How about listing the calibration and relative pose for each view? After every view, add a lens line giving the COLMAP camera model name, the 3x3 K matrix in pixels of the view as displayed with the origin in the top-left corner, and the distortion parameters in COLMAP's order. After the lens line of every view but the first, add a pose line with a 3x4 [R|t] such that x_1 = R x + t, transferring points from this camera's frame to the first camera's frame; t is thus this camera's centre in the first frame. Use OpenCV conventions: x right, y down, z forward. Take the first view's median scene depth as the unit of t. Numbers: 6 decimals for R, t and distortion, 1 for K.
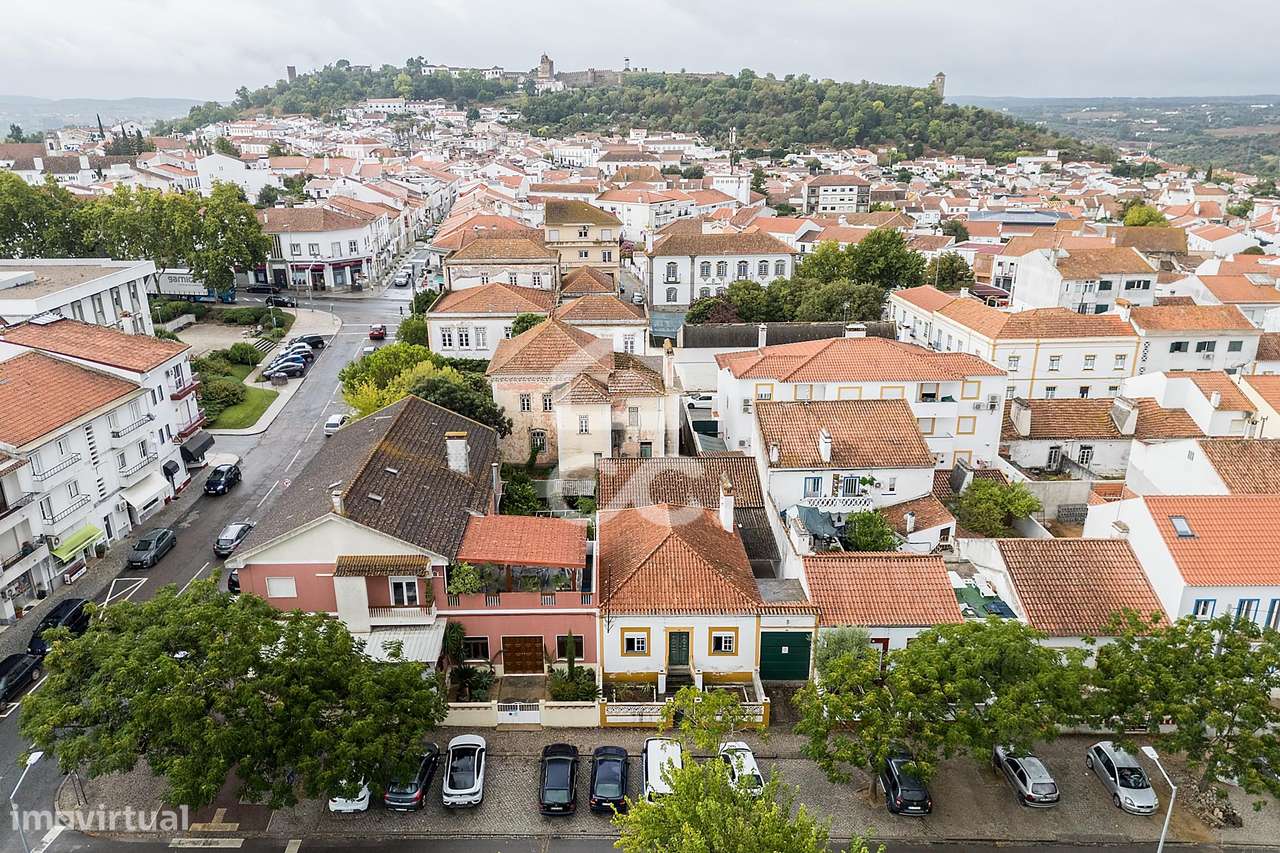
lens RADIAL K [[901.8, 0, 597.8], [0, 901.8, 458.9], [0, 0, 1]] dist [0.070682, -0.064438]
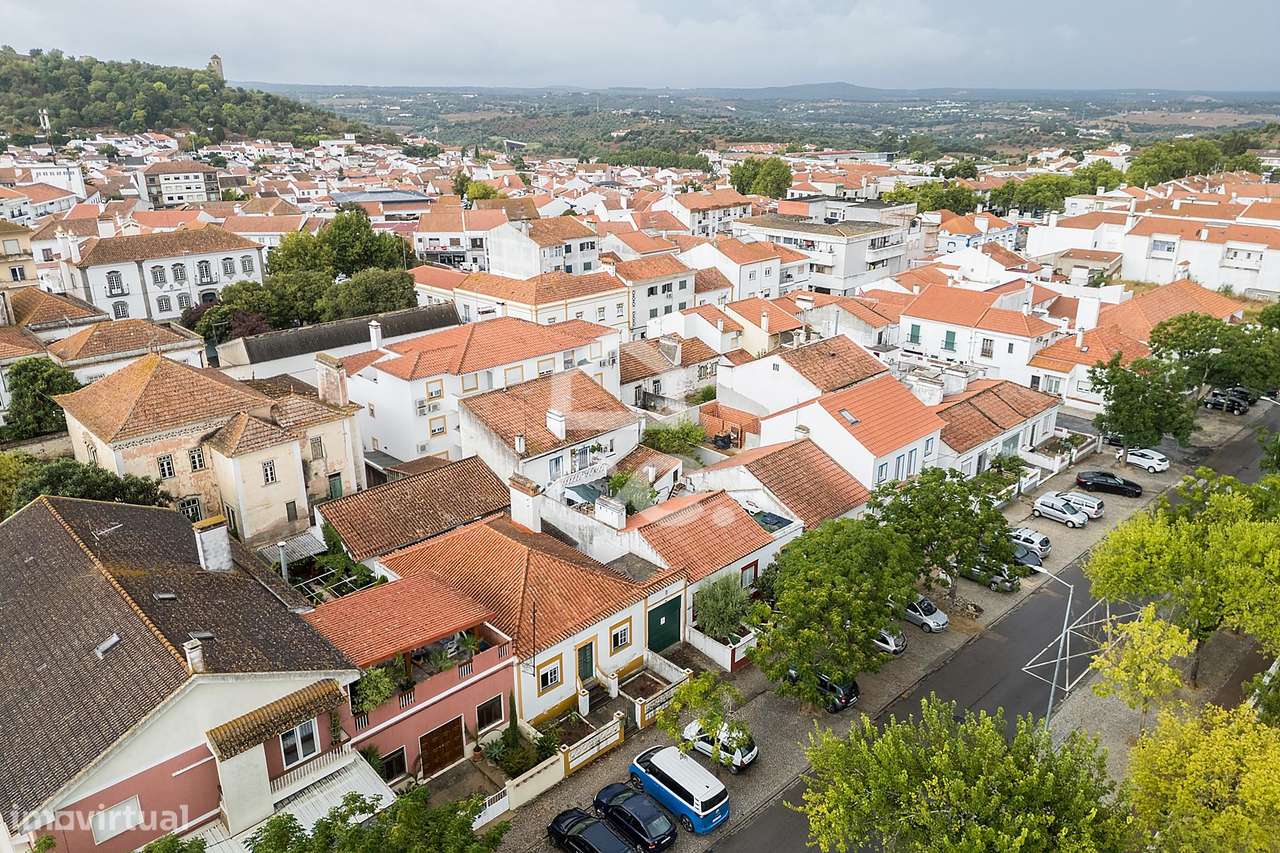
lens RADIAL K [[892.2, 0, 640.0], [0, 892.2, 426.5], [0, 0, 1]] dist [0.085797, -0.081447]
pose [[0.718396, -0.233649, 0.655222, -0.167860], [0.242546, 0.966929, 0.078870, -0.034562], [-0.651980, 0.102262, 0.751308, 0.094280]]
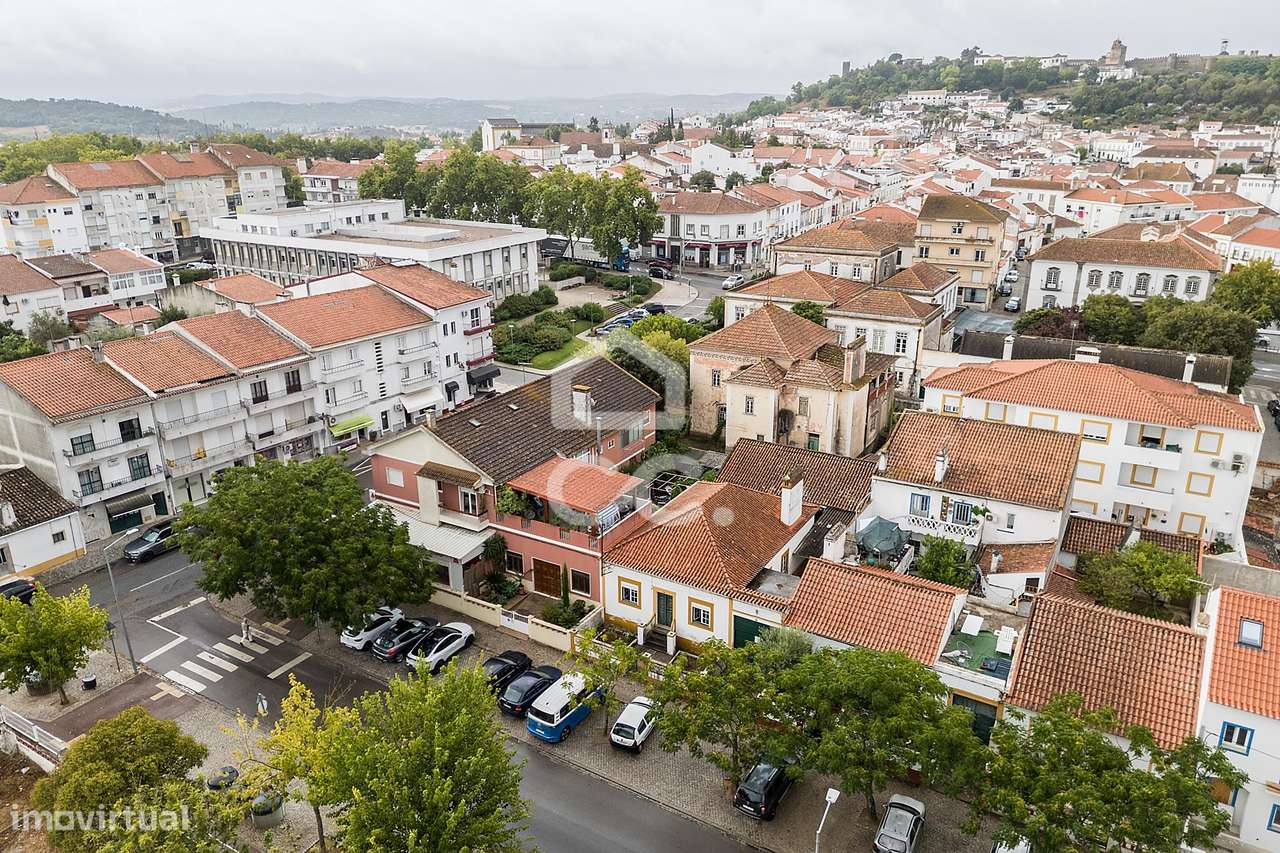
lens RADIAL K [[876.9, 0, 640.4], [0, 876.9, 447.5], [0, 0, 1]] dist [0.078887, -0.078789]
pose [[0.859833, 0.186008, -0.475488, 0.207864], [-0.183442, 0.981639, 0.052289, -0.011248], [0.476484, 0.042265, 0.878167, 0.024814]]
